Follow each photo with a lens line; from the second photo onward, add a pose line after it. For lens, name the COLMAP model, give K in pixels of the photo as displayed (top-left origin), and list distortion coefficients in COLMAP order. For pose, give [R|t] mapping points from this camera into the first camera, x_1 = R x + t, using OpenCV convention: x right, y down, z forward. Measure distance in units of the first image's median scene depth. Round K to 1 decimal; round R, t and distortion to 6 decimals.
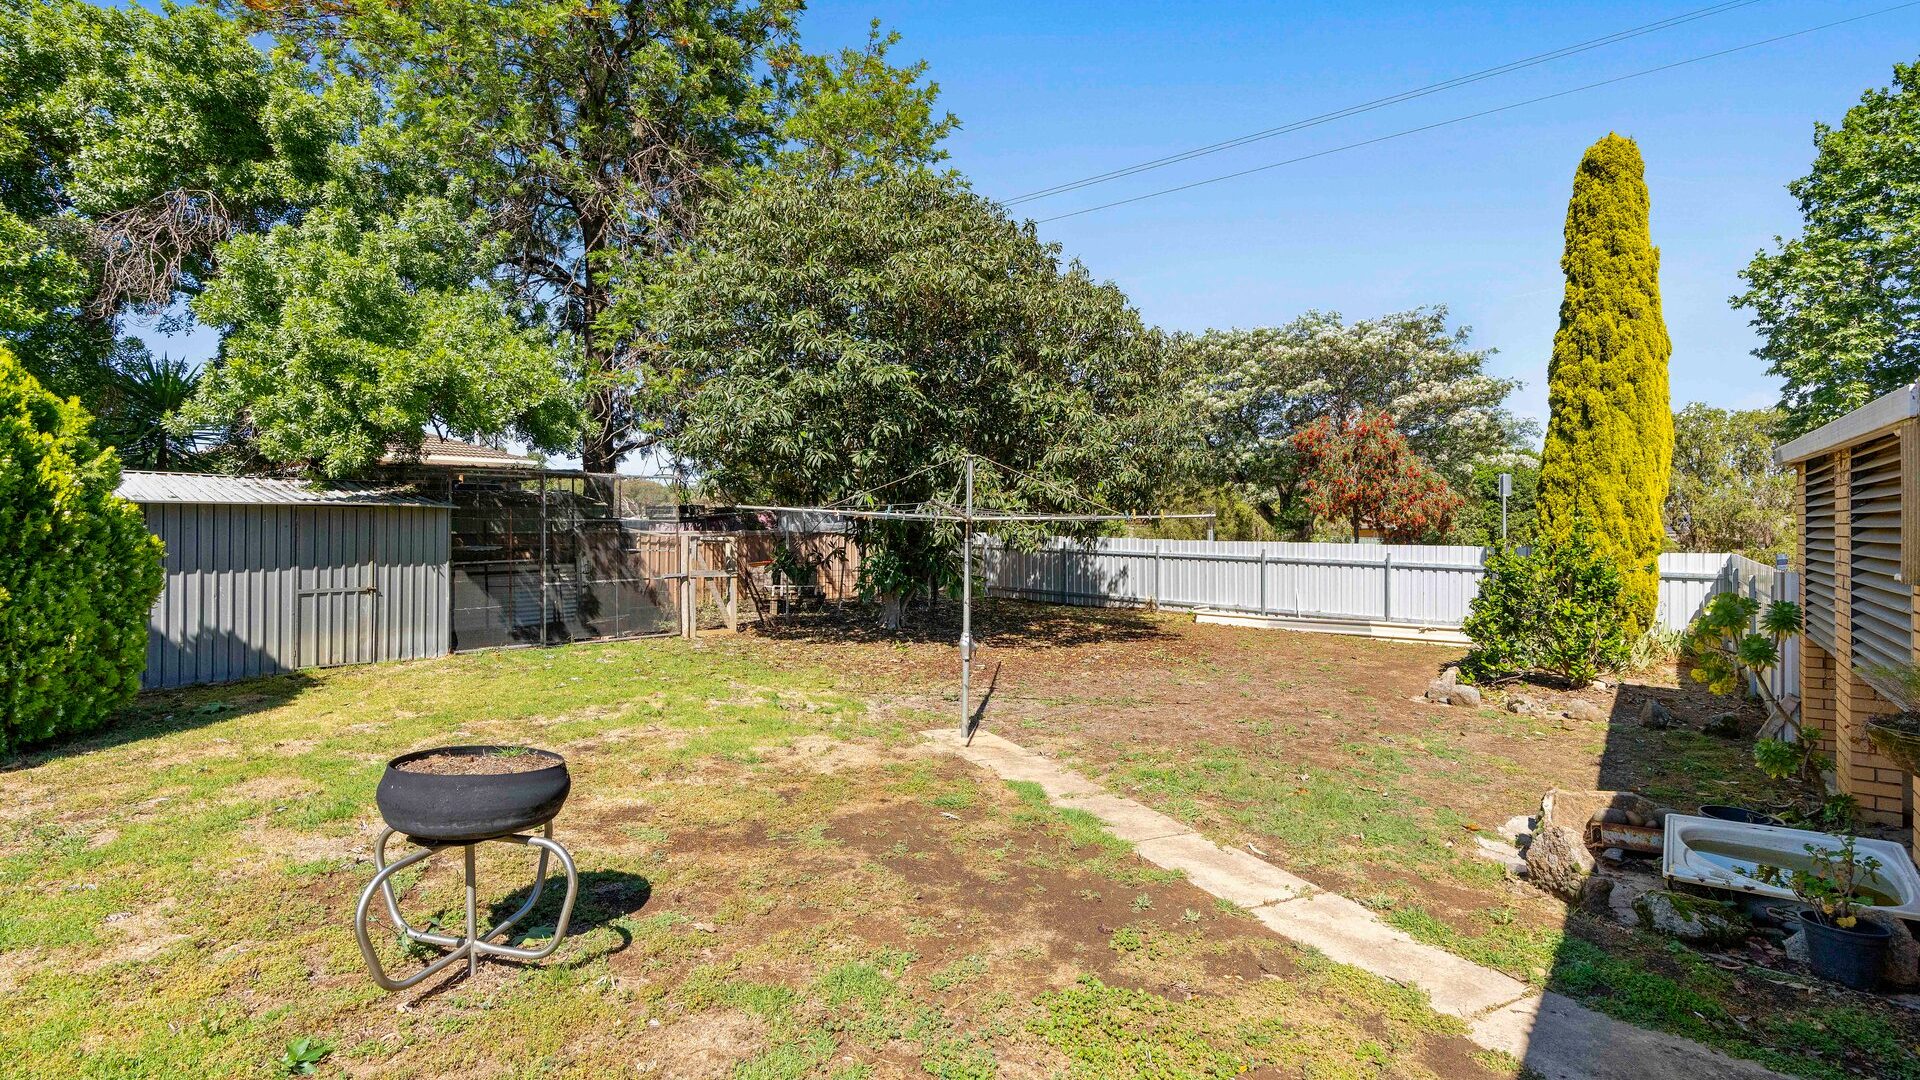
lens RADIAL K [[887.4, 0, 962.0], [0, 887.4, 527.2], [0, 0, 1]] dist [-0.003375, 0.000910]
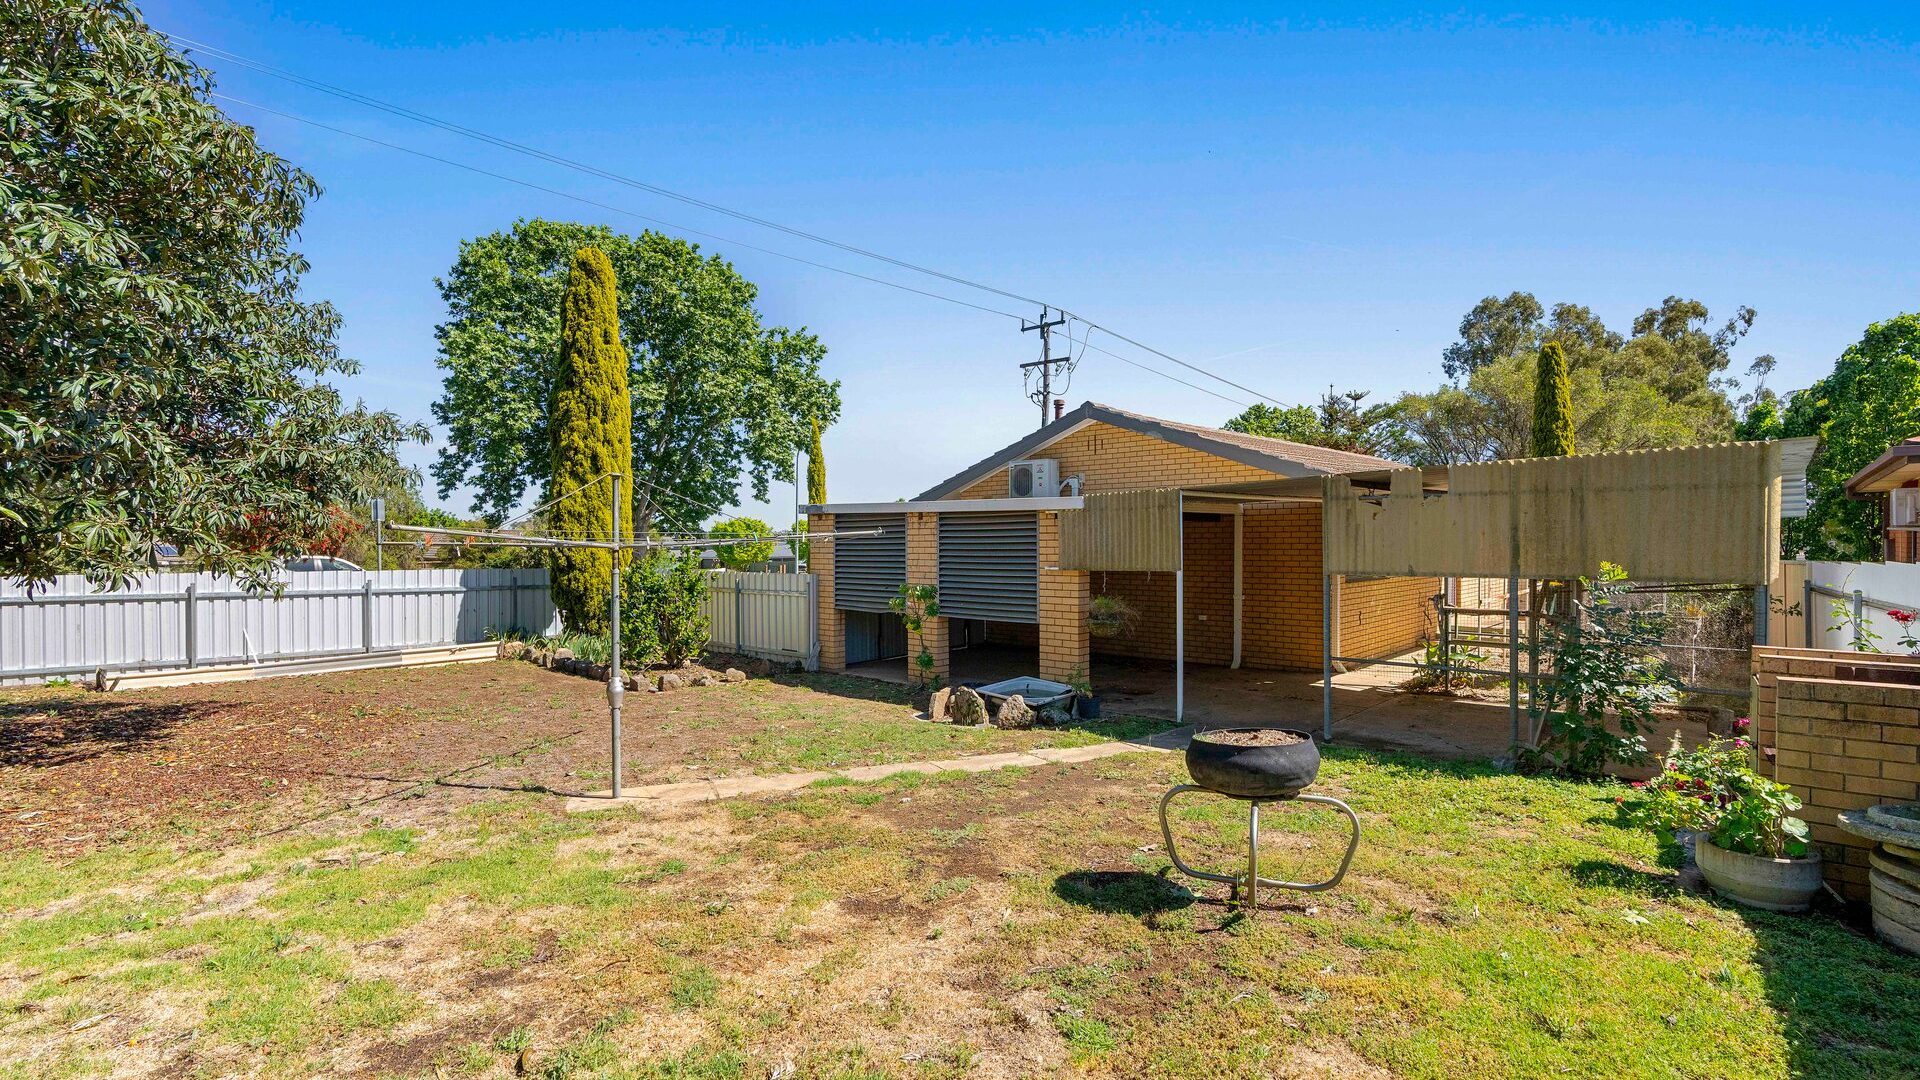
lens RADIAL K [[887.4, 0, 963.7], [0, 887.4, 542.9], [0, 0, 1]] dist [-0.003375, 0.000910]
pose [[0.071479, -0.003488, 0.997436, -0.535722], [0.008169, 0.999962, 0.002911, -0.009815], [-0.997409, 0.007940, 0.071505, 0.375492]]
